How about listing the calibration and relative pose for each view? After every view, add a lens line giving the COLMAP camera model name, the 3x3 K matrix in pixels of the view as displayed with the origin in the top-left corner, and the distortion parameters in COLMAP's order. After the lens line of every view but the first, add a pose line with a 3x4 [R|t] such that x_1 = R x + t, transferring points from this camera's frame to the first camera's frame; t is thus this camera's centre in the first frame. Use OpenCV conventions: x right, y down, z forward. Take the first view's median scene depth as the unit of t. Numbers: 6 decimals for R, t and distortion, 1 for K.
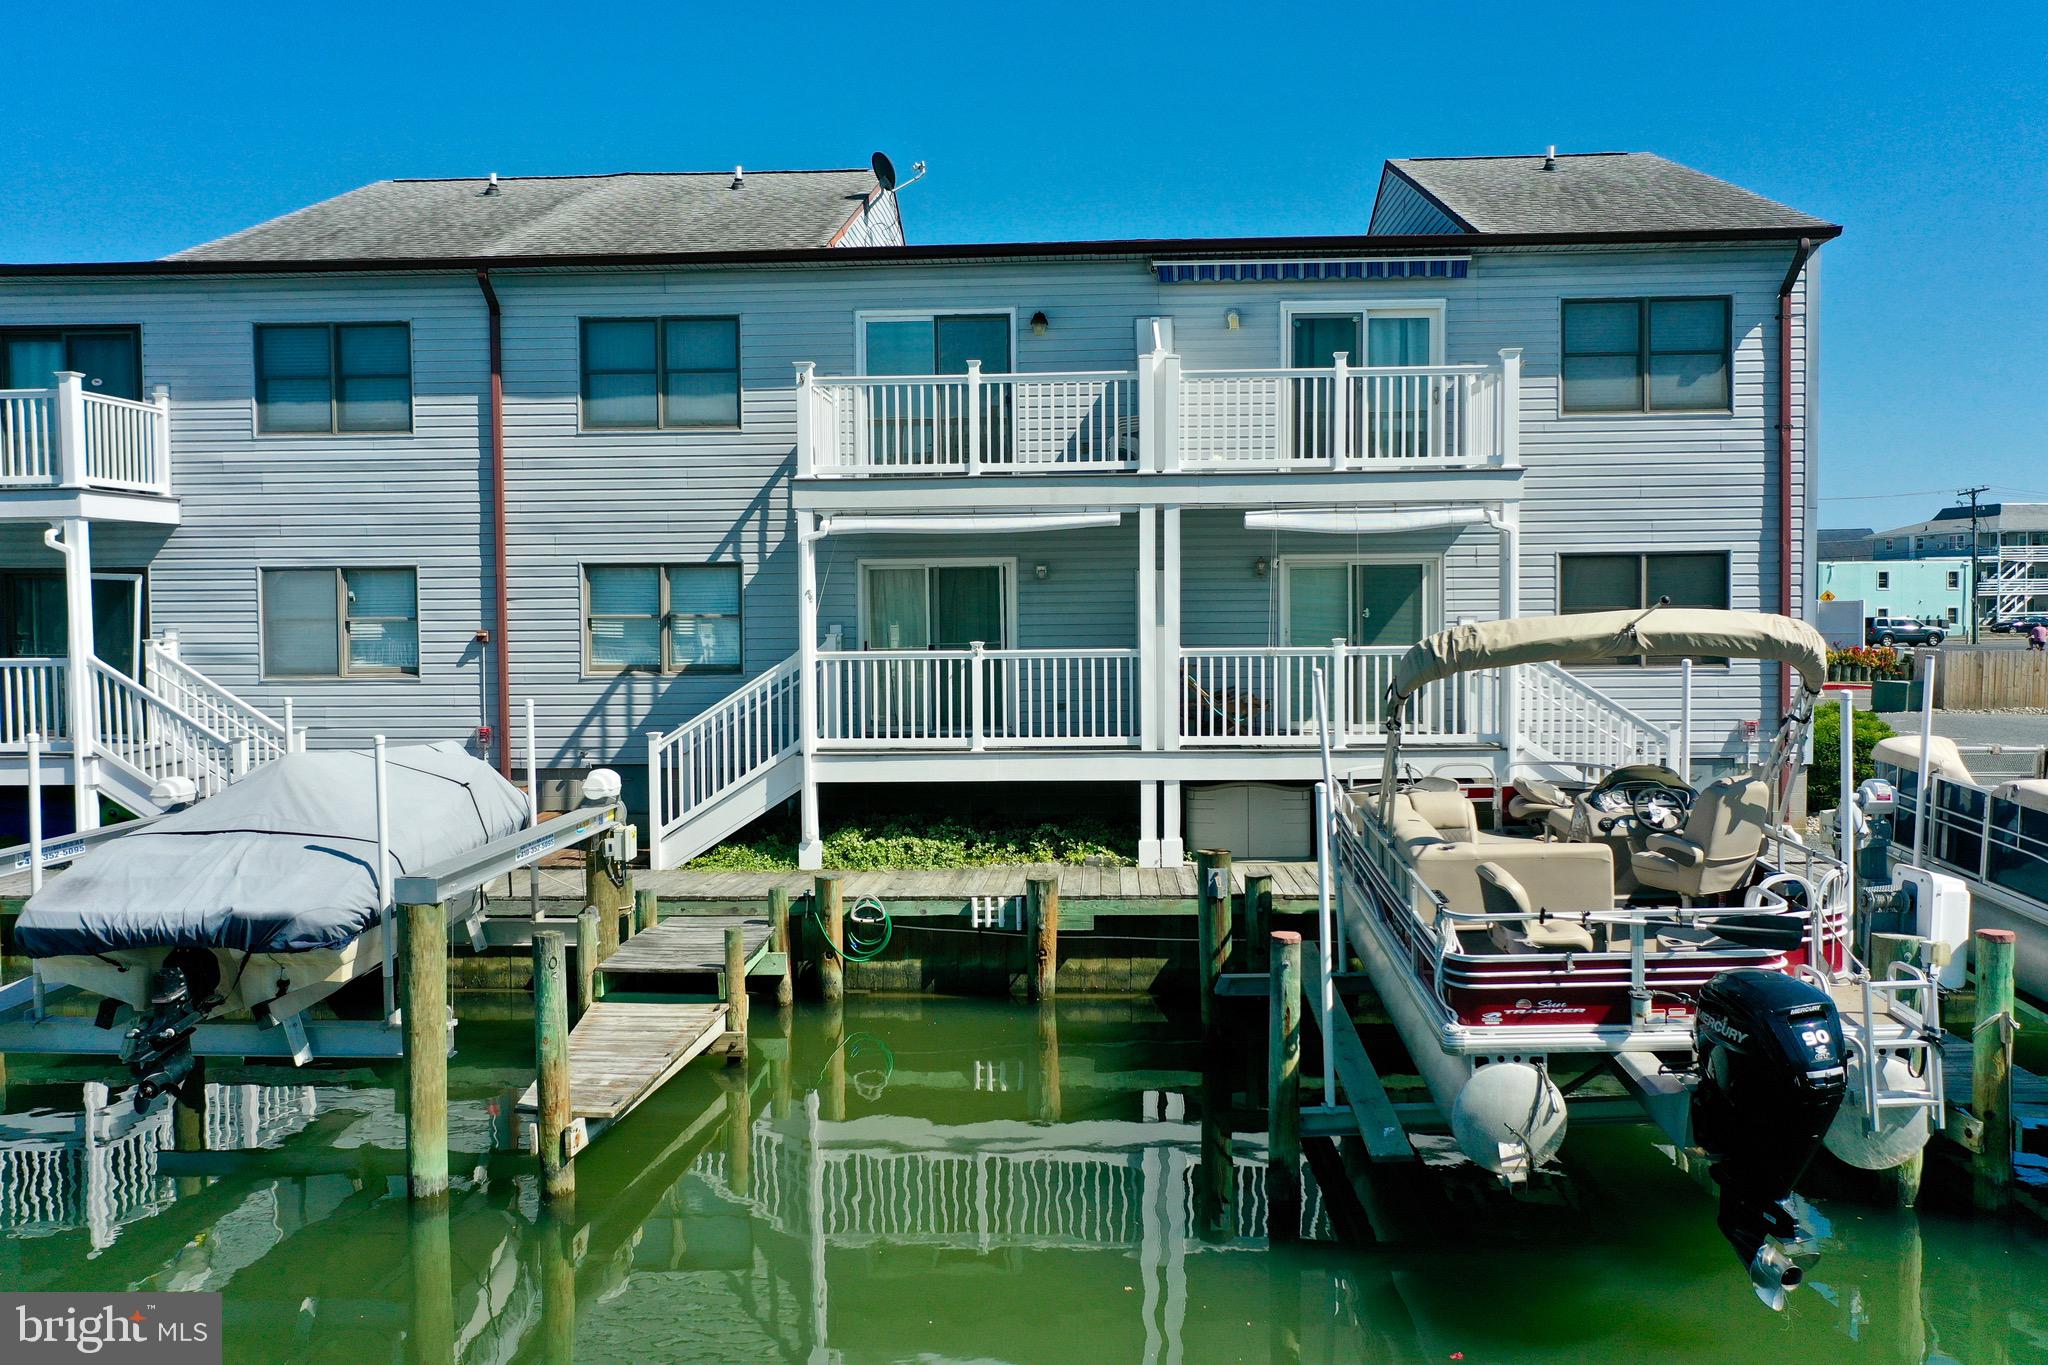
lens RADIAL K [[1614.6, 0, 1019.3], [0, 1614.6, 677.1], [0, 0, 1]] dist [0.005080, 0.000581]
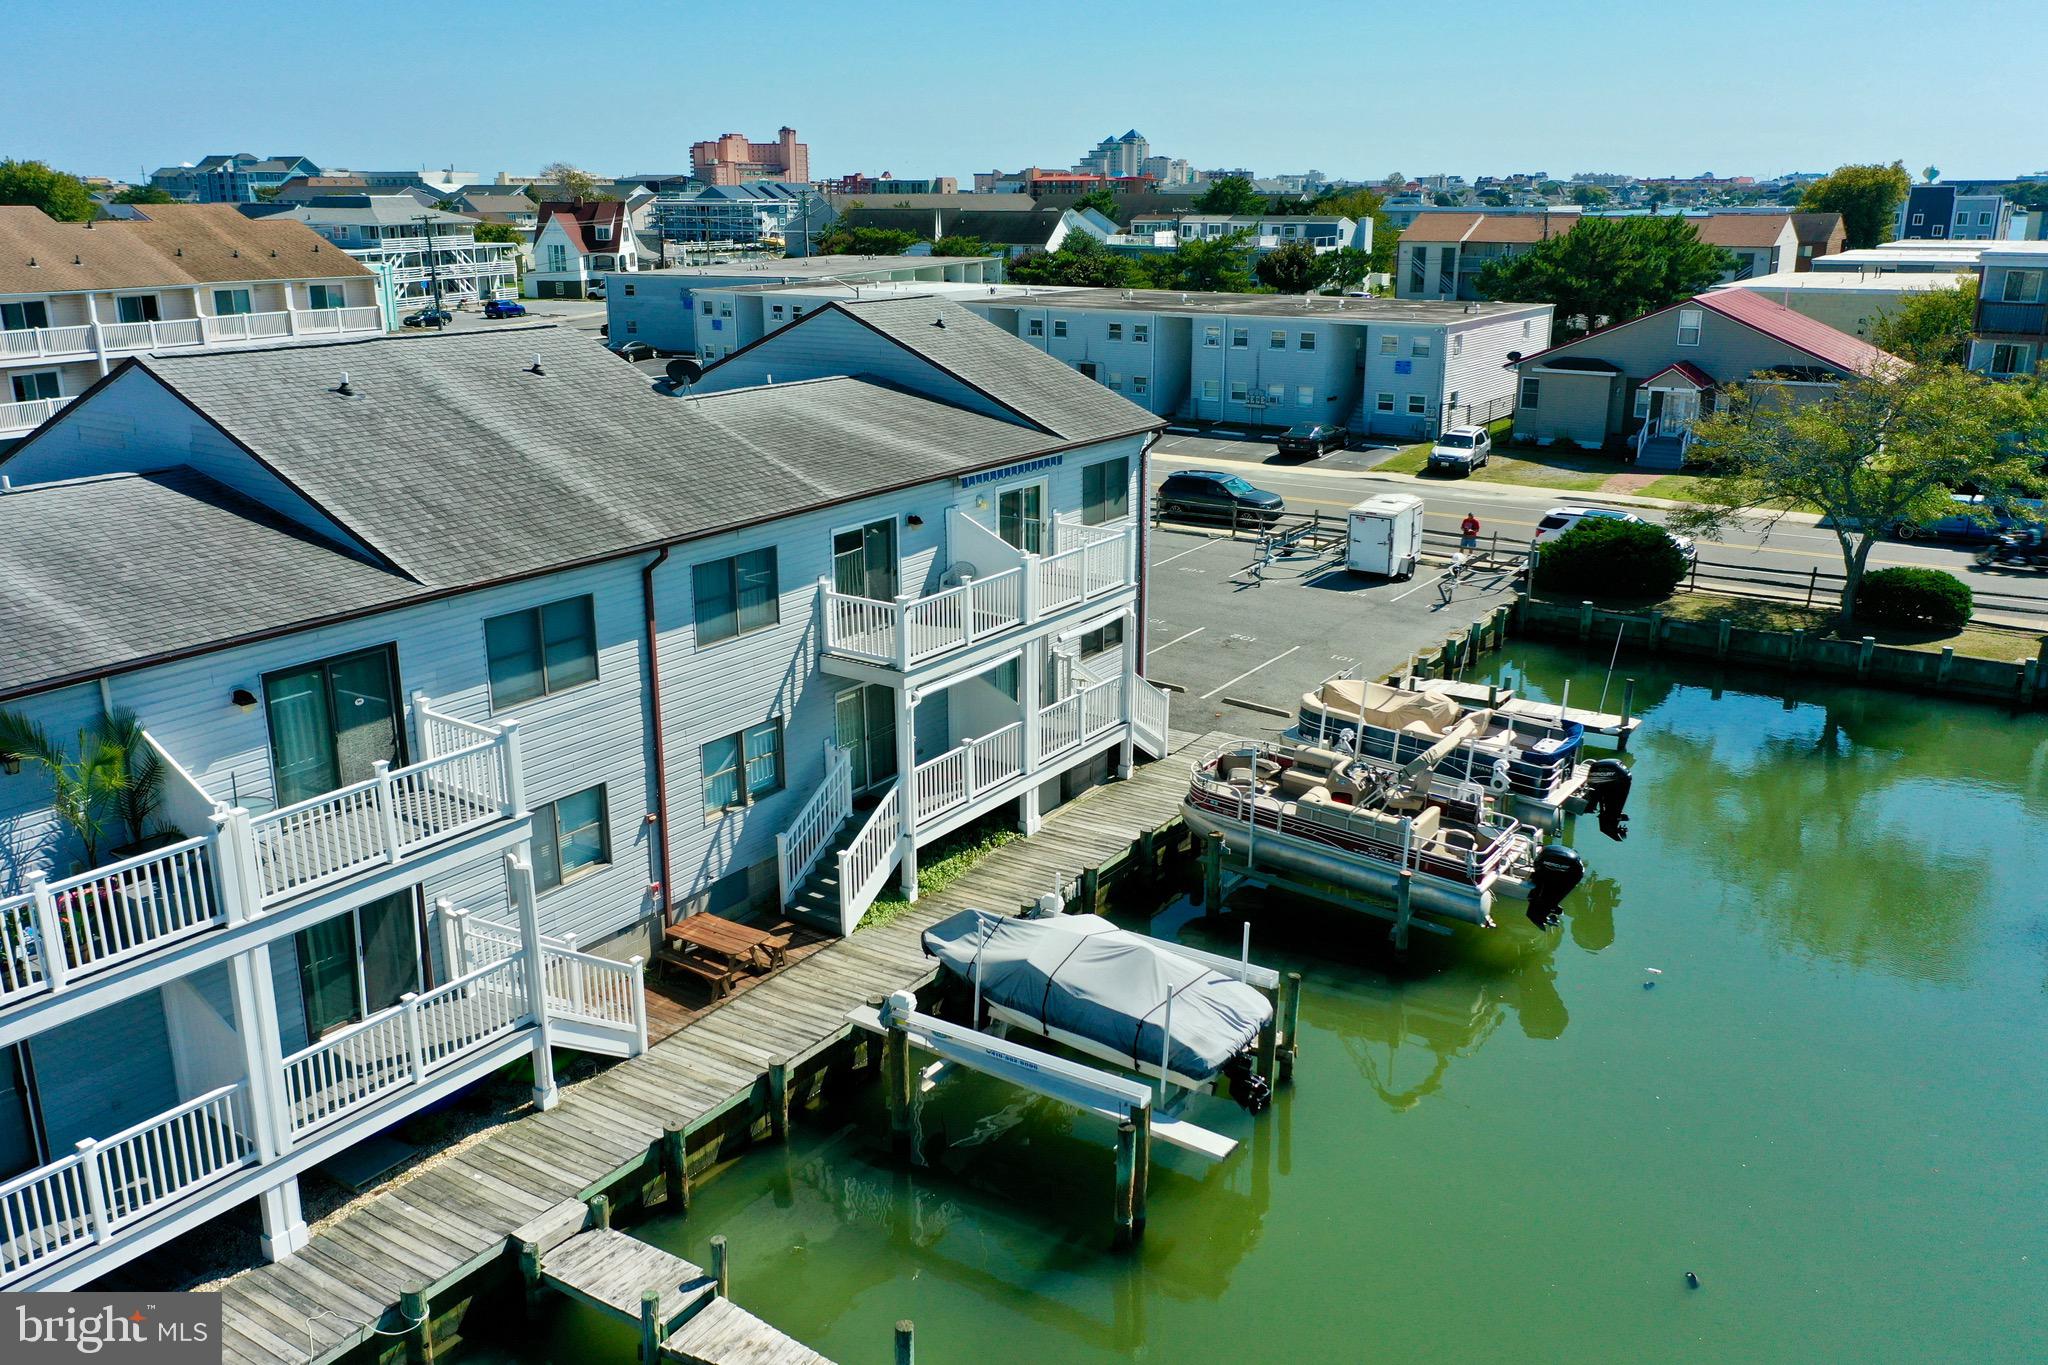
lens RADIAL K [[1614.6, 0, 1019.3], [0, 1614.6, 677.1], [0, 0, 1]] dist [0.005080, 0.000581]
pose [[0.513536, -0.235945, 0.824991, -1.280917], [0.029316, 0.965715, 0.257944, -0.481934], [-0.857567, -0.108278, 0.502847, 0.110519]]
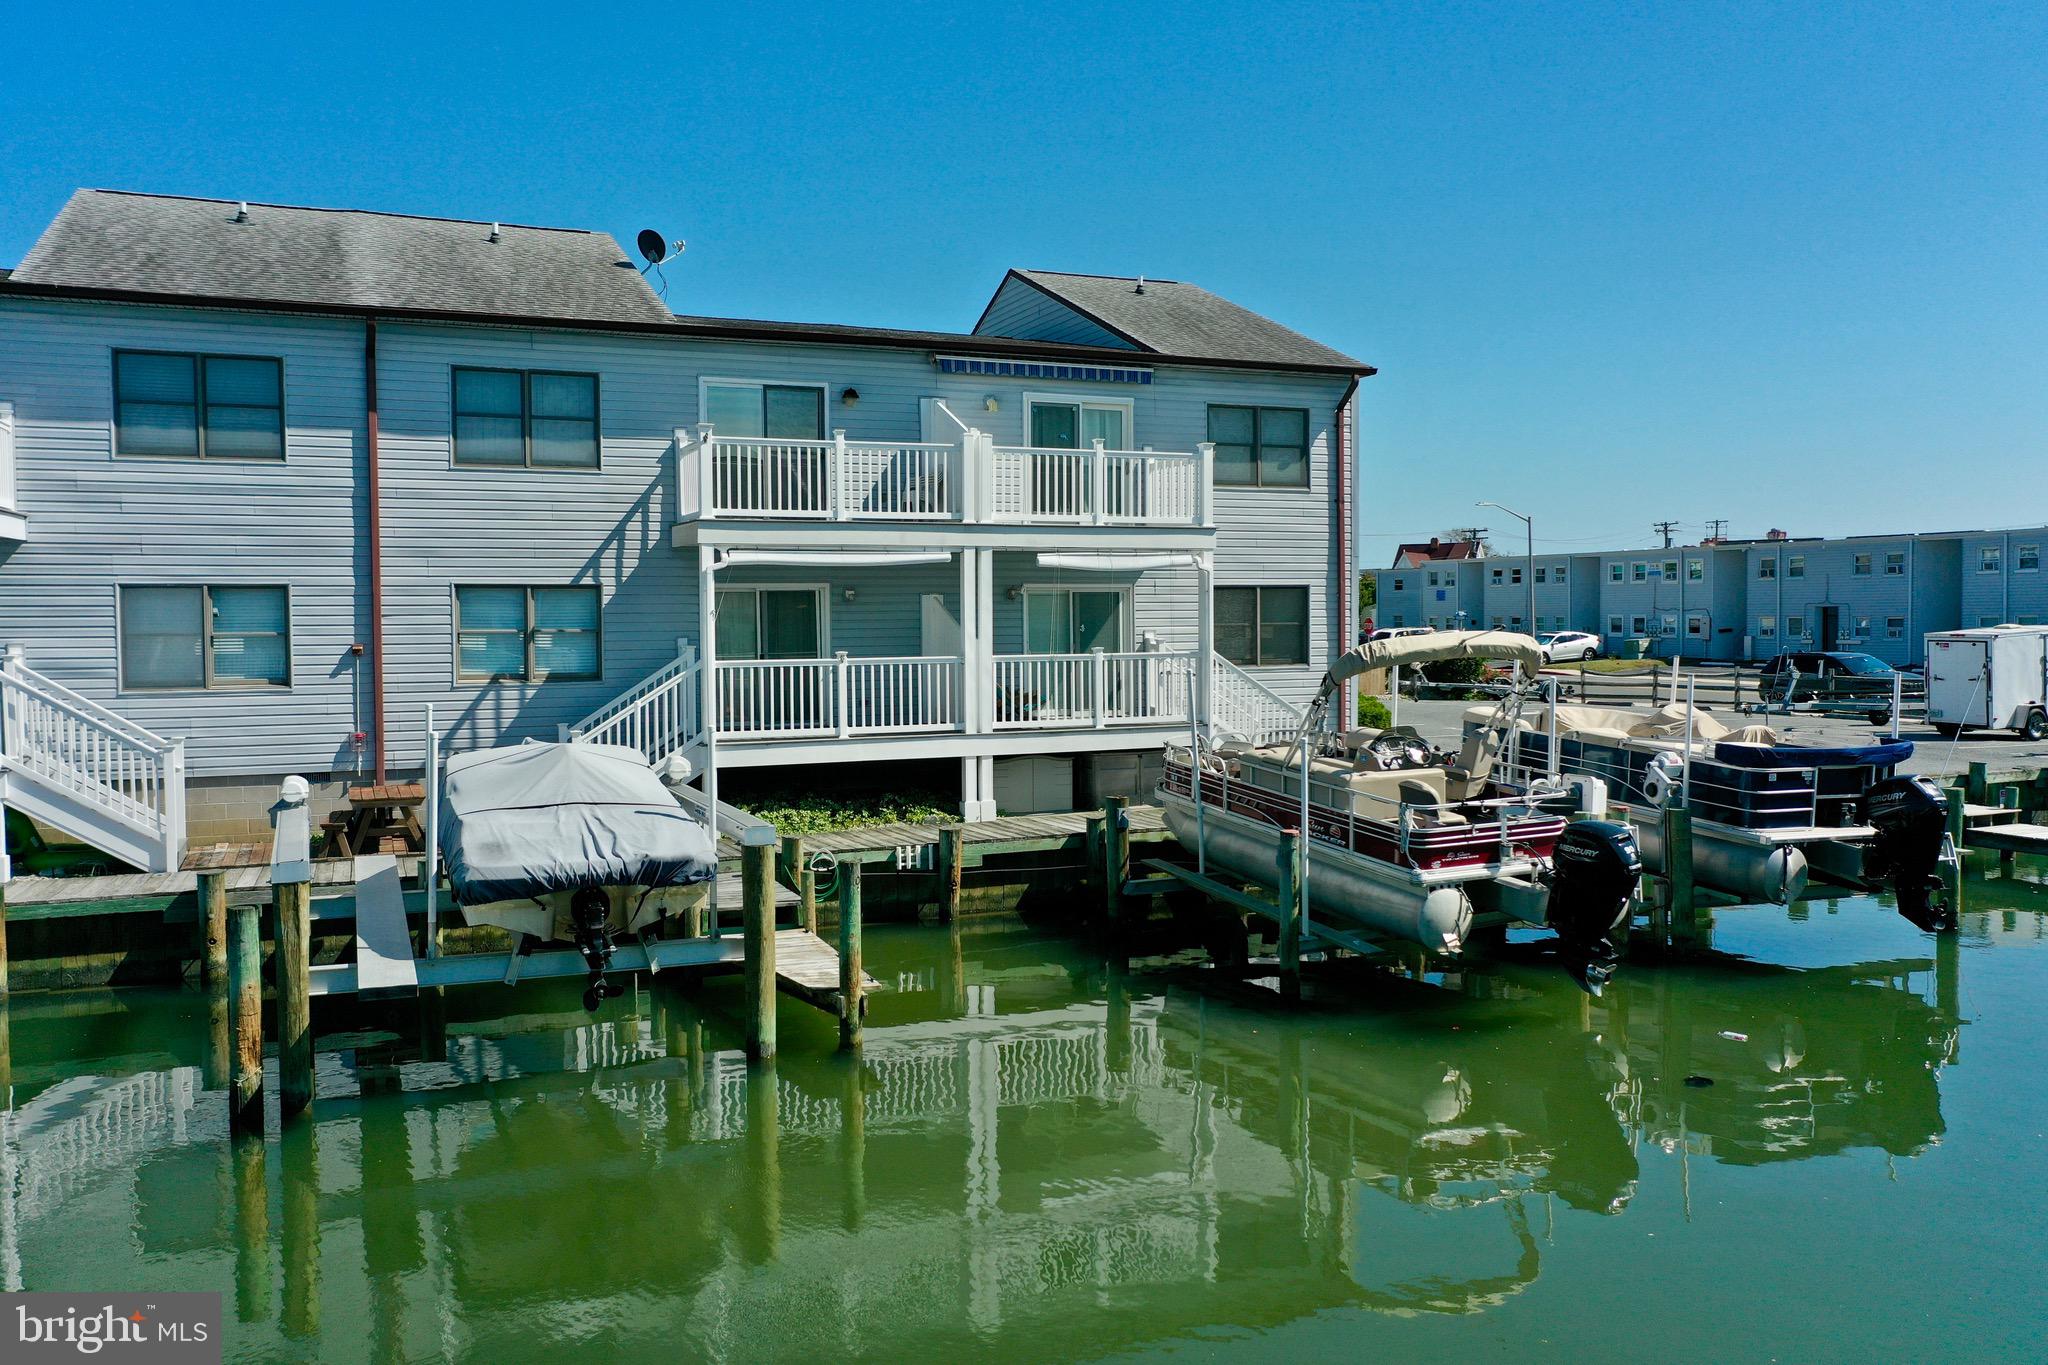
lens RADIAL K [[1606.1, 0, 1024.0], [0, 1606.1, 682.5], [0, 0, 1]] dist [0.002620, 0.001815]
pose [[0.900568, -0.015386, 0.434444, -0.417061], [0.015083, 0.999878, 0.004147, -0.000726], [-0.434454, 0.002818, 0.900690, -0.183828]]
